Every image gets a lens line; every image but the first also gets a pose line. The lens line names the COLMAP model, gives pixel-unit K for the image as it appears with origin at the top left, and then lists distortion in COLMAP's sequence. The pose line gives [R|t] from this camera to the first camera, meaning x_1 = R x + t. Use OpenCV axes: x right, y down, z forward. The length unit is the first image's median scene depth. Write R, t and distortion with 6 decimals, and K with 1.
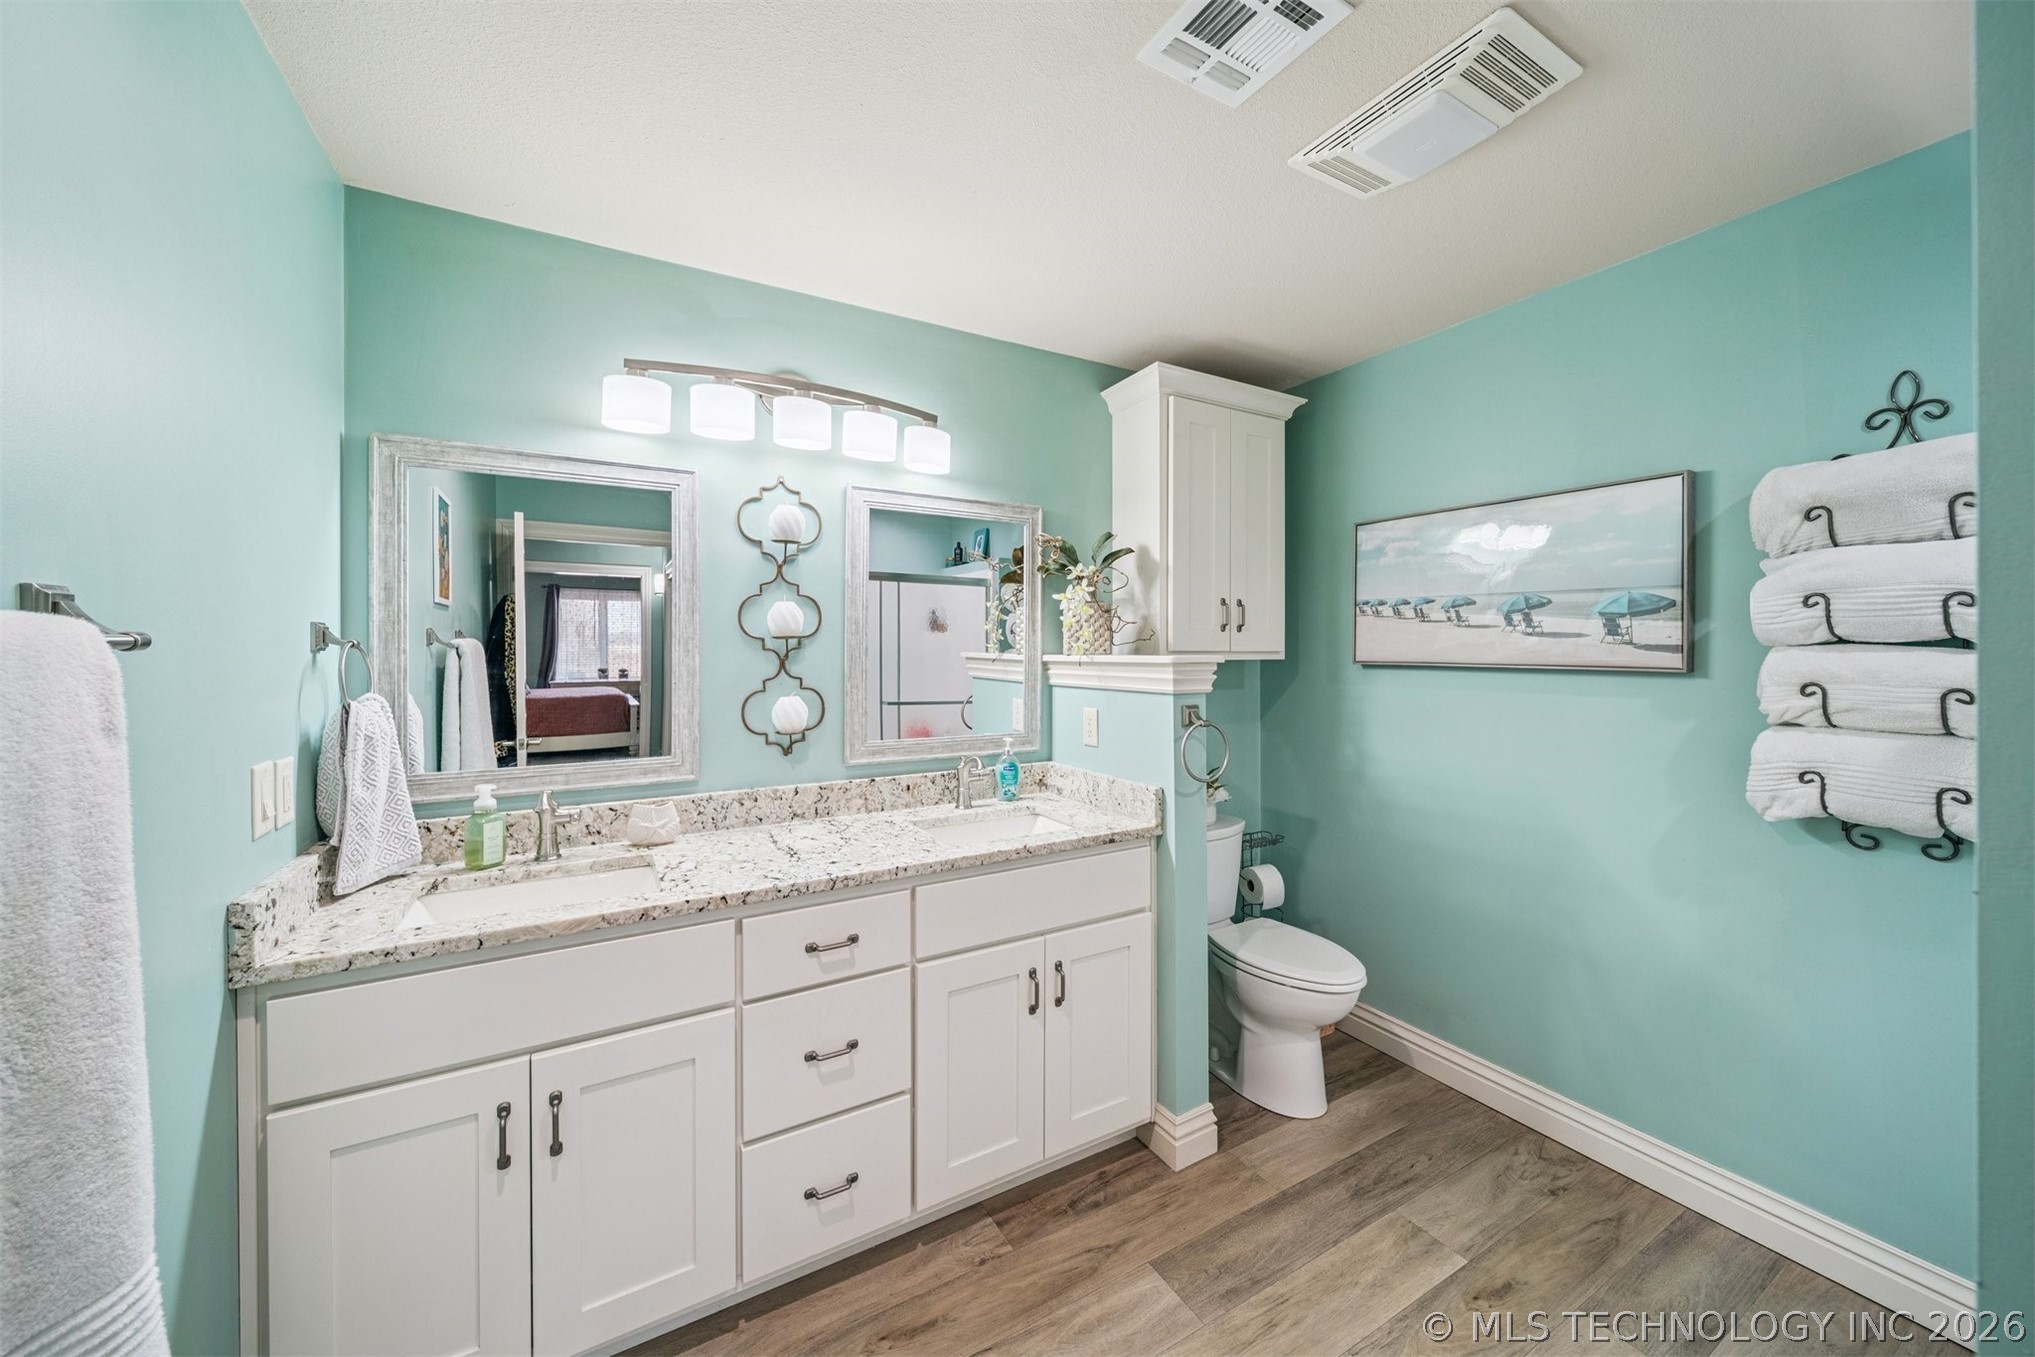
lens RADIAL K [[716.3, 0, 999.5], [0, 716.3, 666.8], [0, 0, 1]] dist [0.000749, 0.000141]
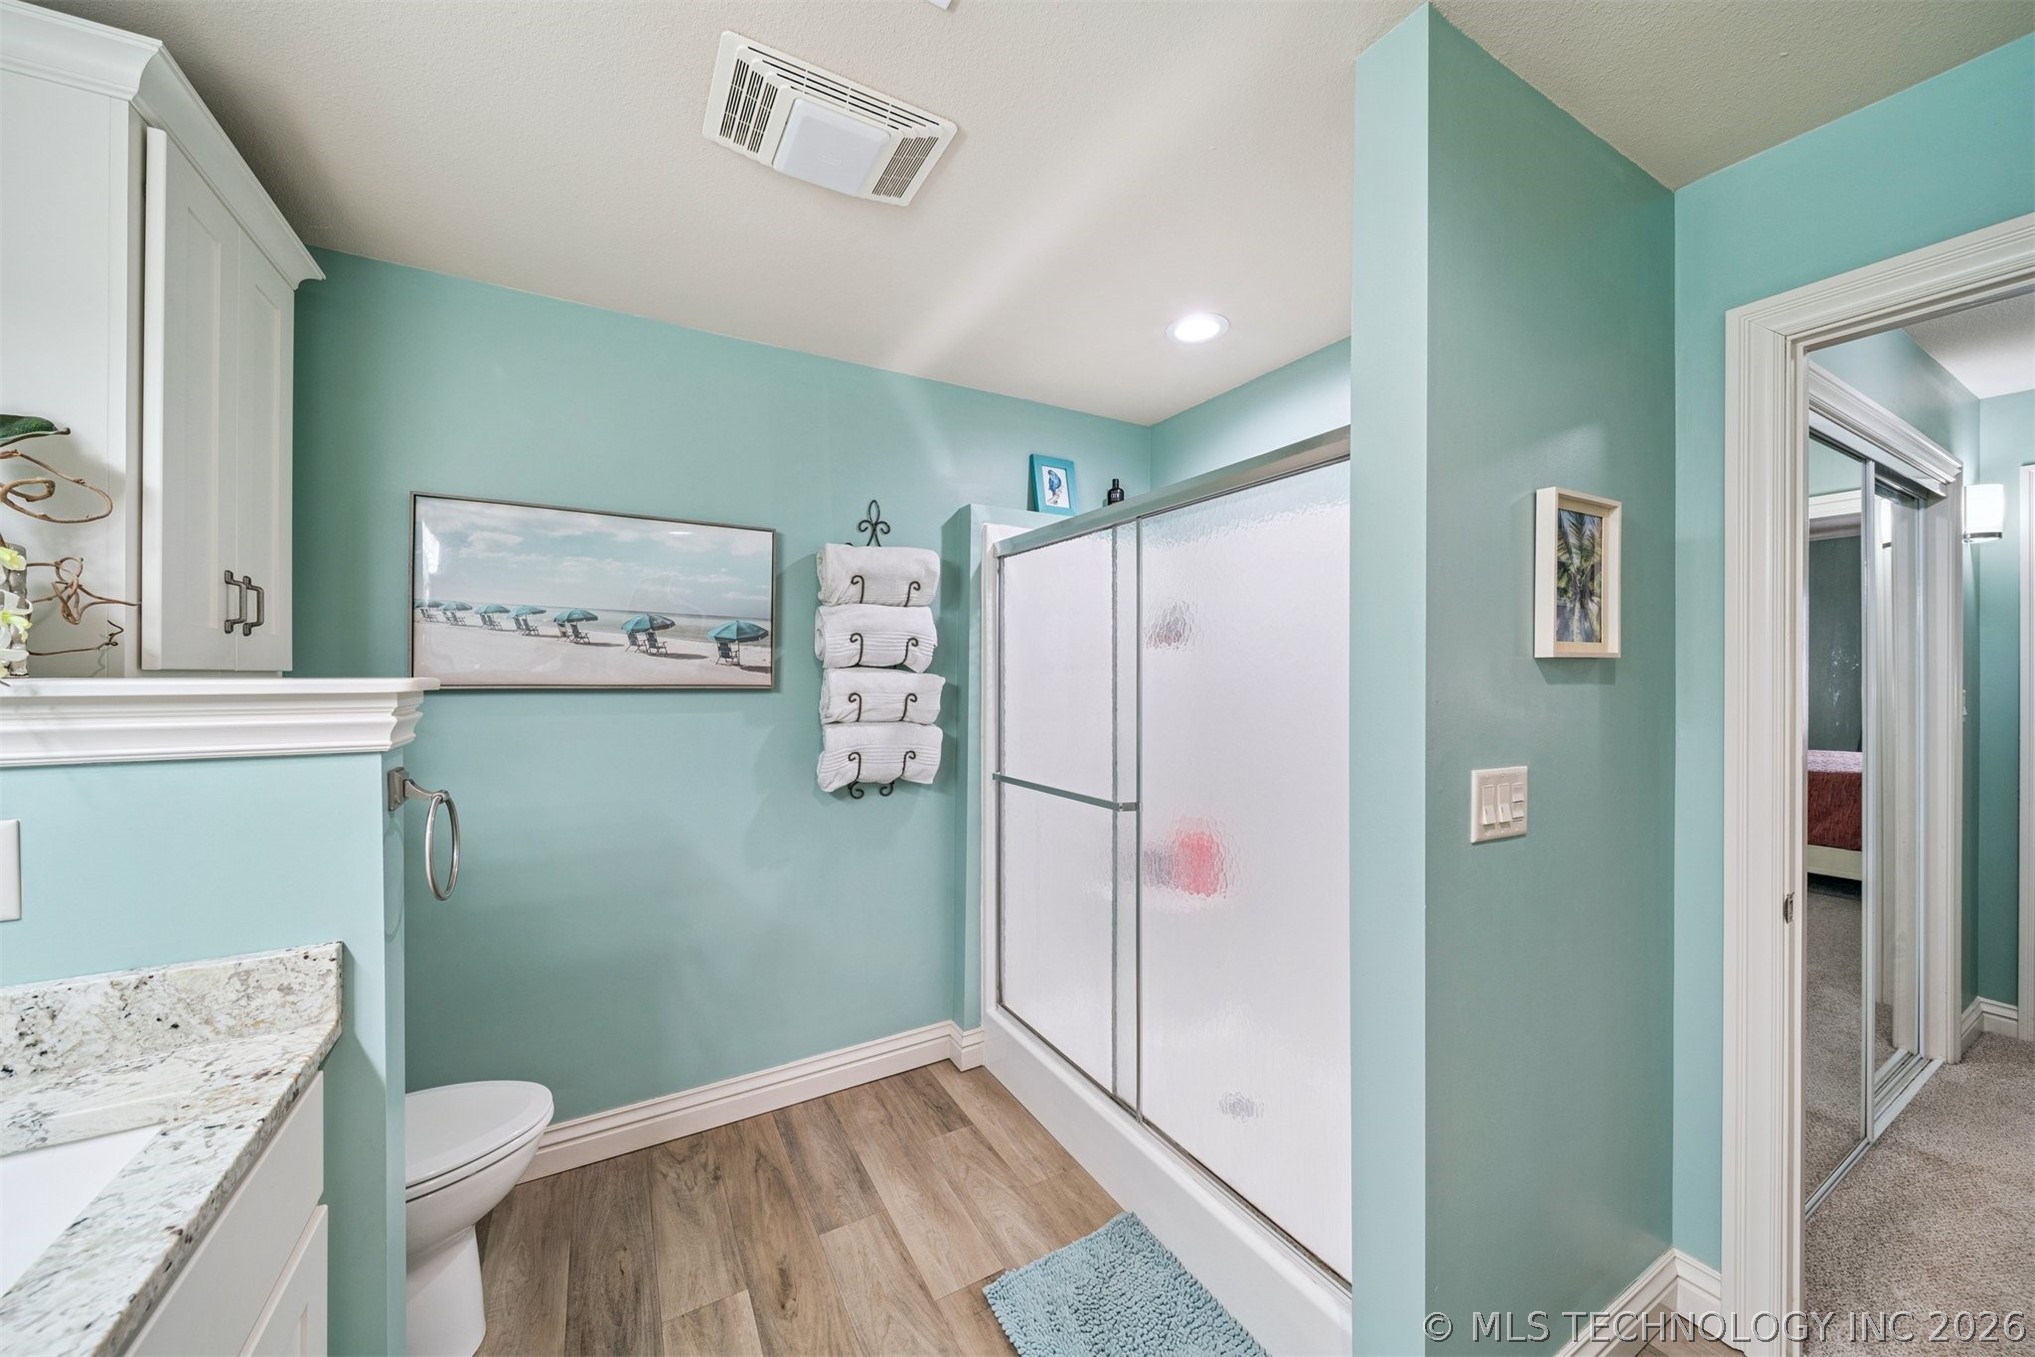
lens RADIAL K [[705.0, 0, 1017.5], [0, 705.0, 678.5], [0, 0, 1]] dist [-0.001255, -0.000275]
pose [[0.004833, -0.008202, 0.999955, -0.264517], [0.020182, 0.999763, 0.008102, -0.010371], [-0.999785, 0.020142, 0.004998, 0.521787]]
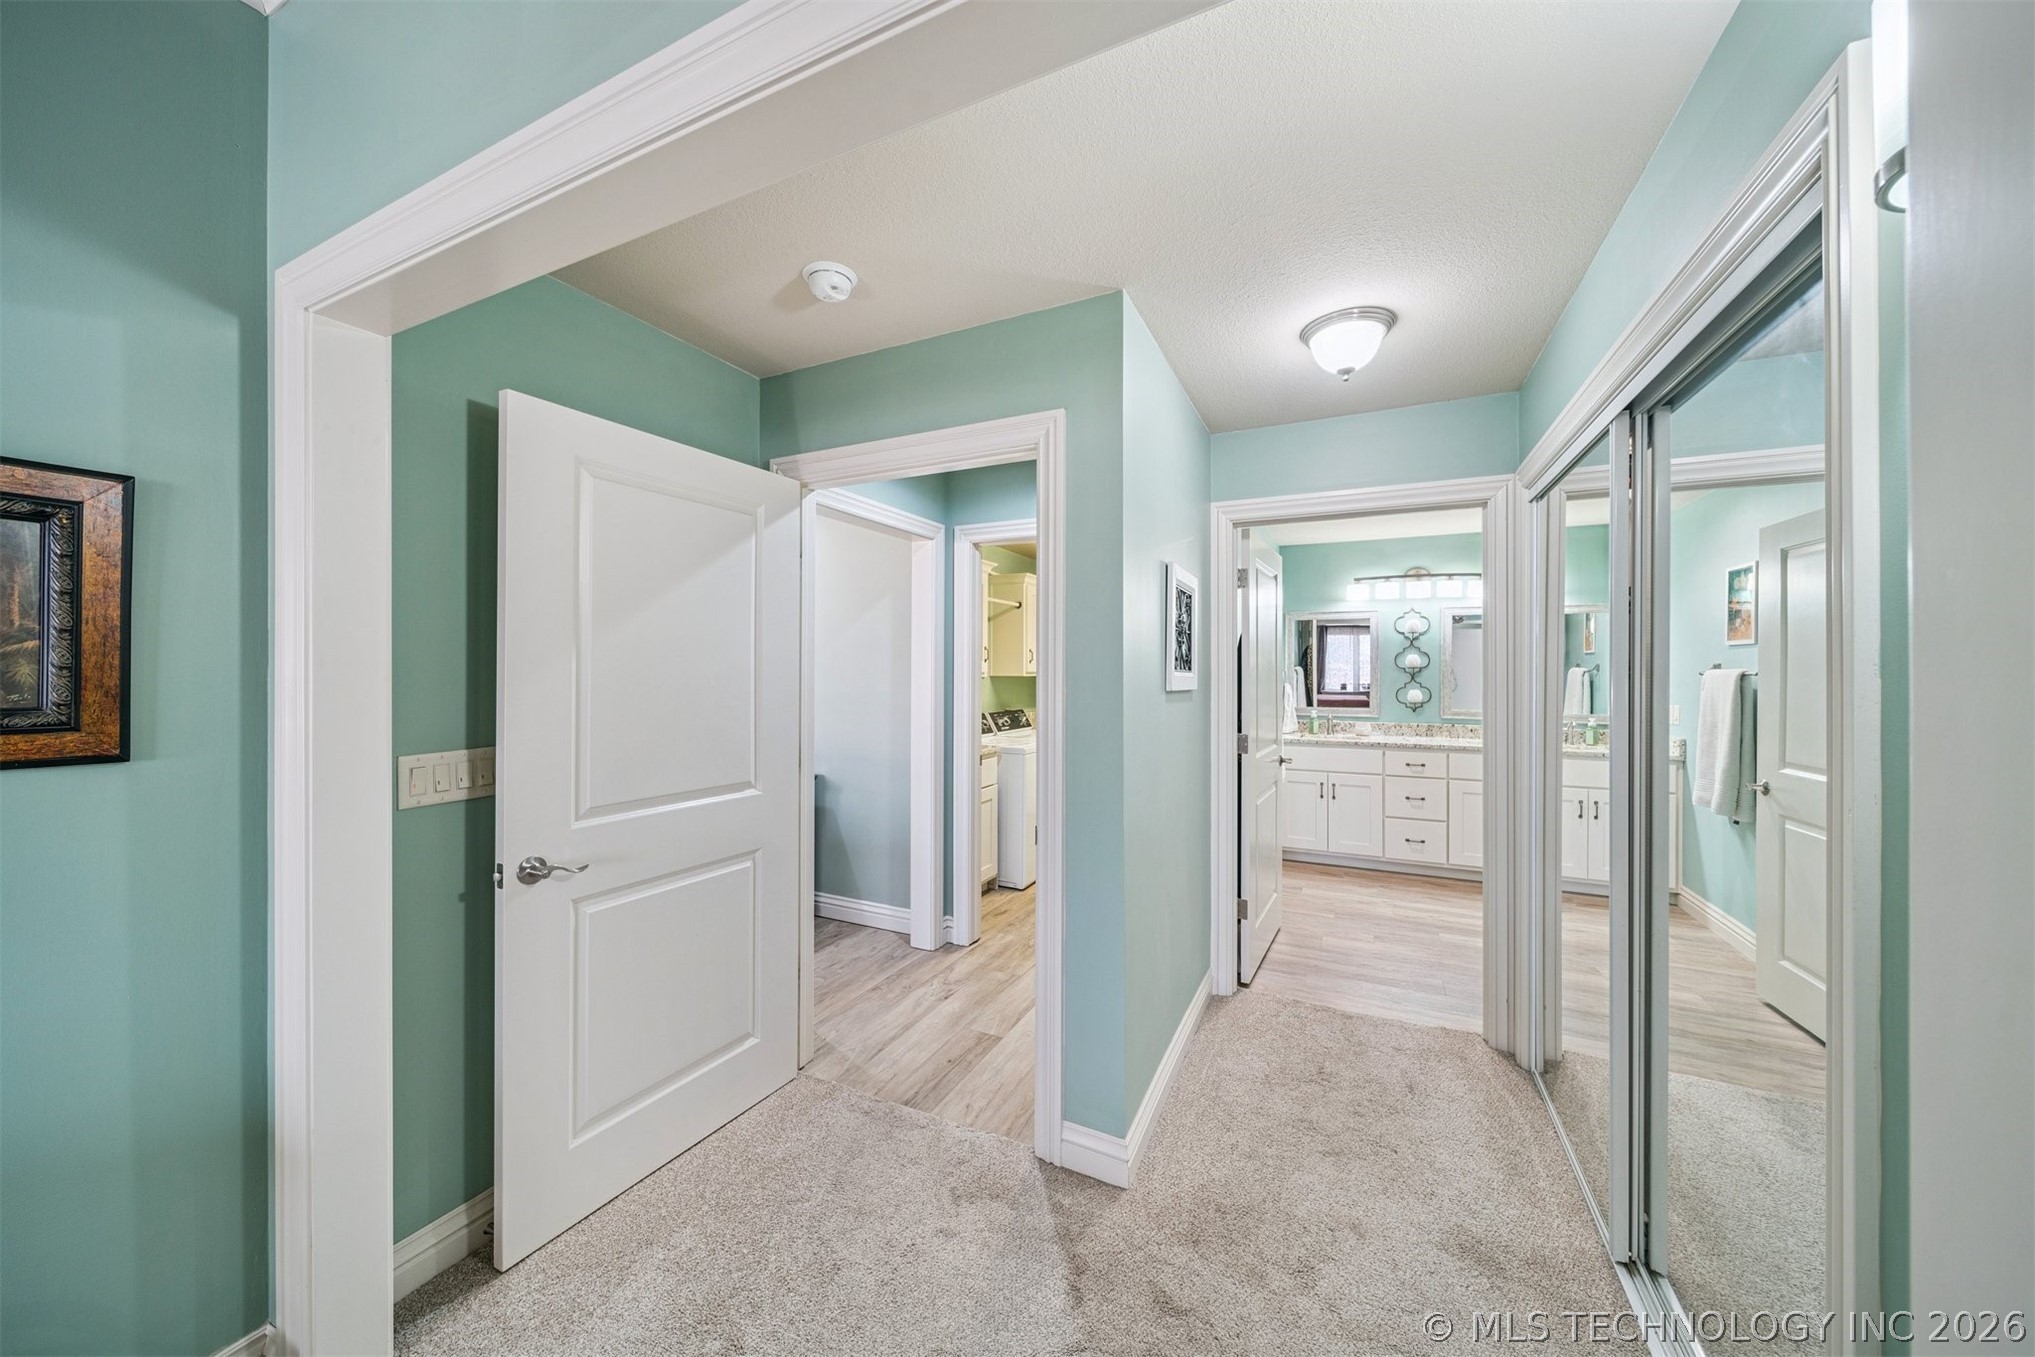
lens RADIAL K [[716.3, 0, 999.5], [0, 716.3, 666.8], [0, 0, 1]] dist [0.000749, 0.000141]
pose [[0.564885, -0.006620, -0.825143, 1.280257], [-0.015964, 0.999693, -0.018949, 0.038234], [0.825015, 0.023876, 0.564606, -2.209768]]
